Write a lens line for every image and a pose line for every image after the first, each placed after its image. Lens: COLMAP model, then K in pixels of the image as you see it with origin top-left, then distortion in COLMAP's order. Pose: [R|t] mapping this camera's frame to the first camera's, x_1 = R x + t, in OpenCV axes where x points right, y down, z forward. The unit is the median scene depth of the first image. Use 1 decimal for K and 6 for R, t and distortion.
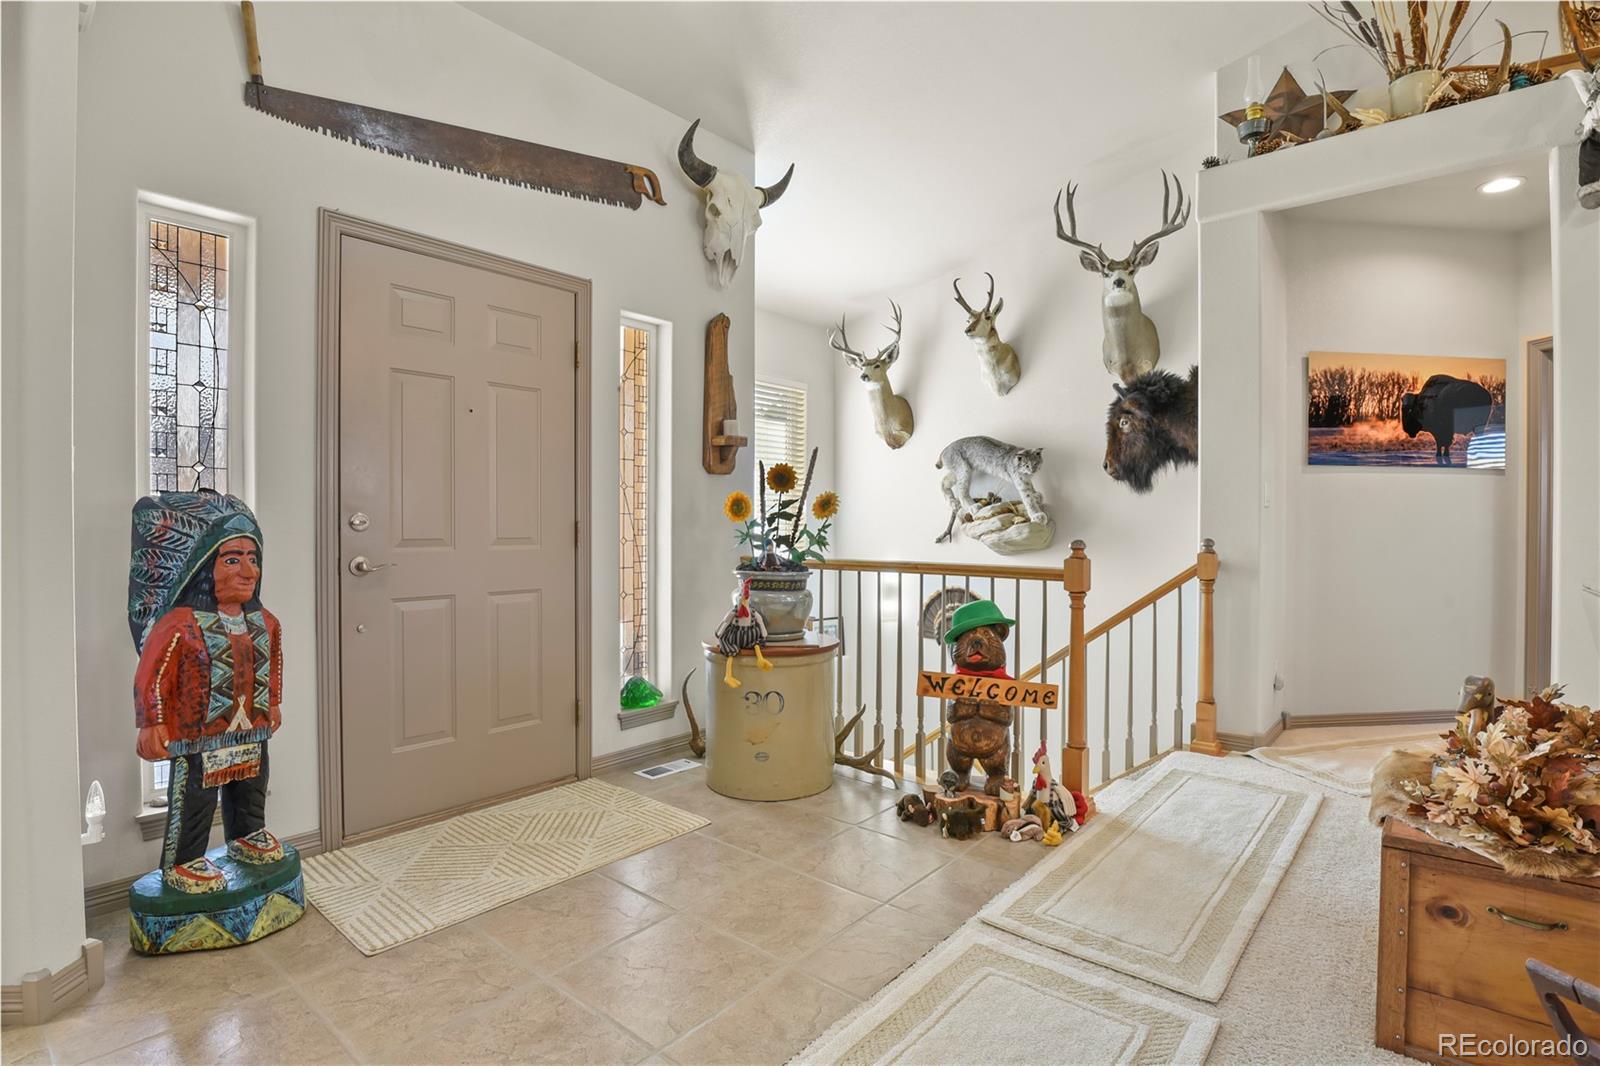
lens RADIAL K [[788.3, 0, 812.1], [0, 788.3, 531.7], [0, 0, 1]] dist [-0.025094, -0.004843]
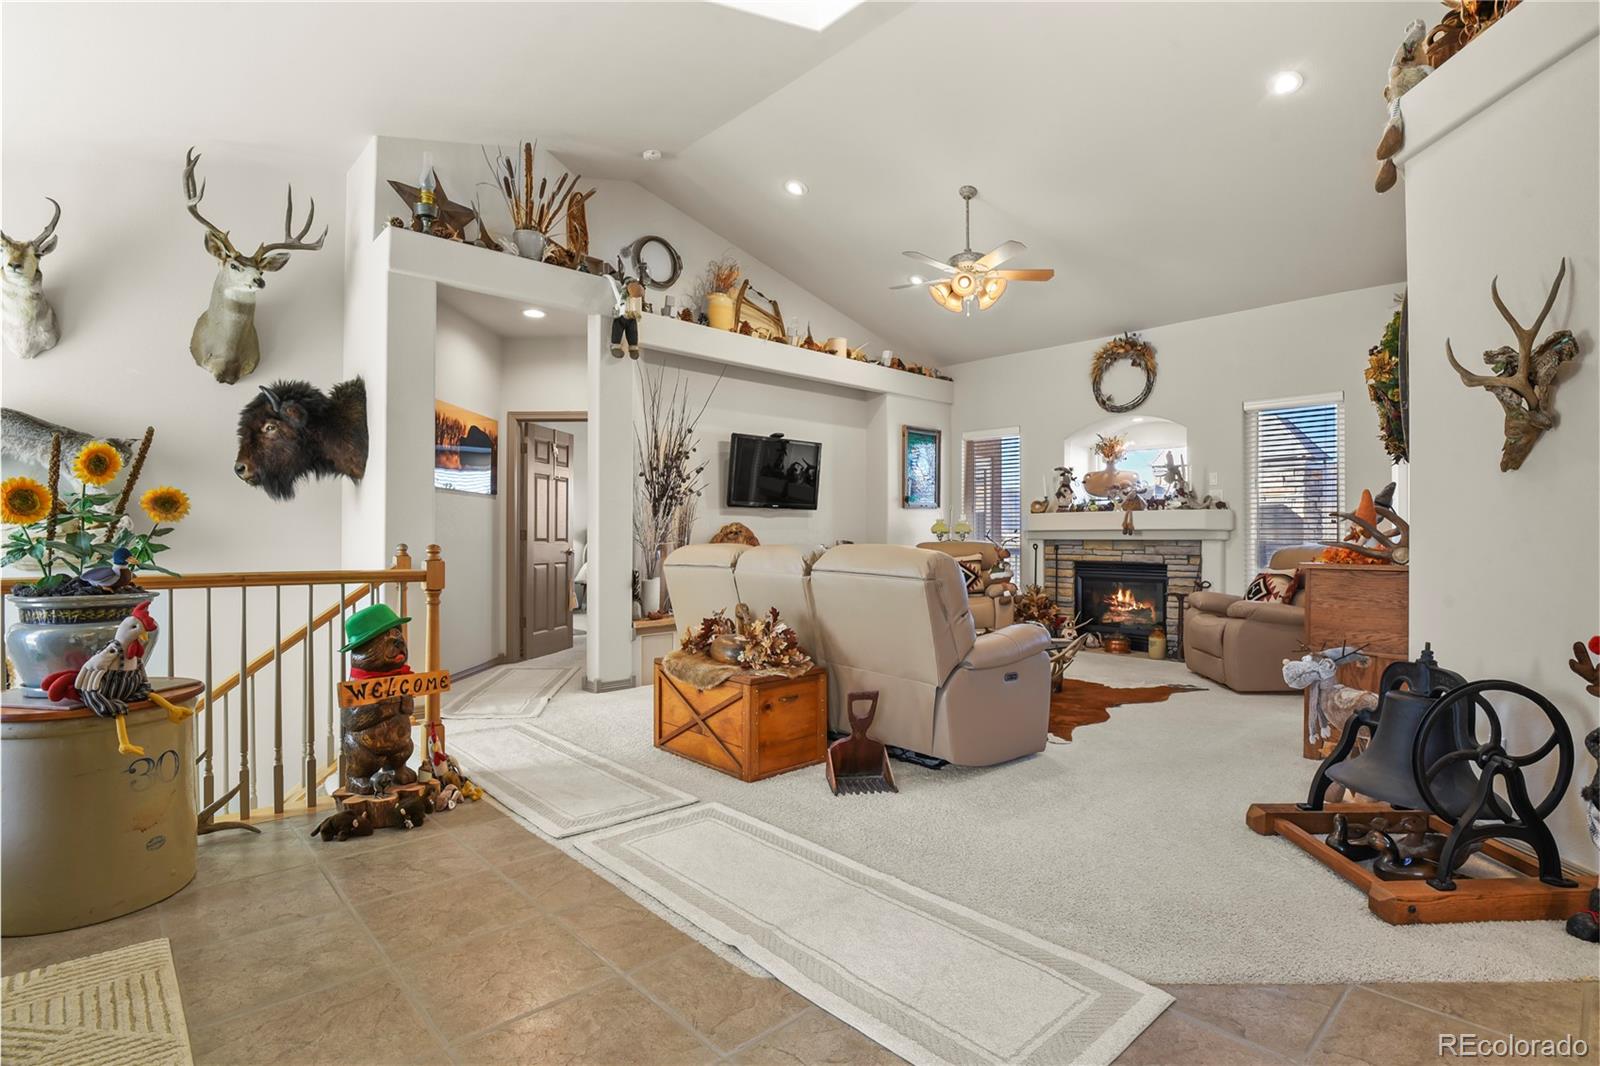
lens RADIAL K [[788.3, 0, 816.3], [0, 788.3, 534.5], [0, 0, 1]] dist [-0.025094, -0.004843]
pose [[0.109678, 0.001968, 0.993965, -0.672781], [0.002451, 0.999994, -0.002250, -0.001008], [-0.993964, 0.002683, 0.109672, 0.284232]]
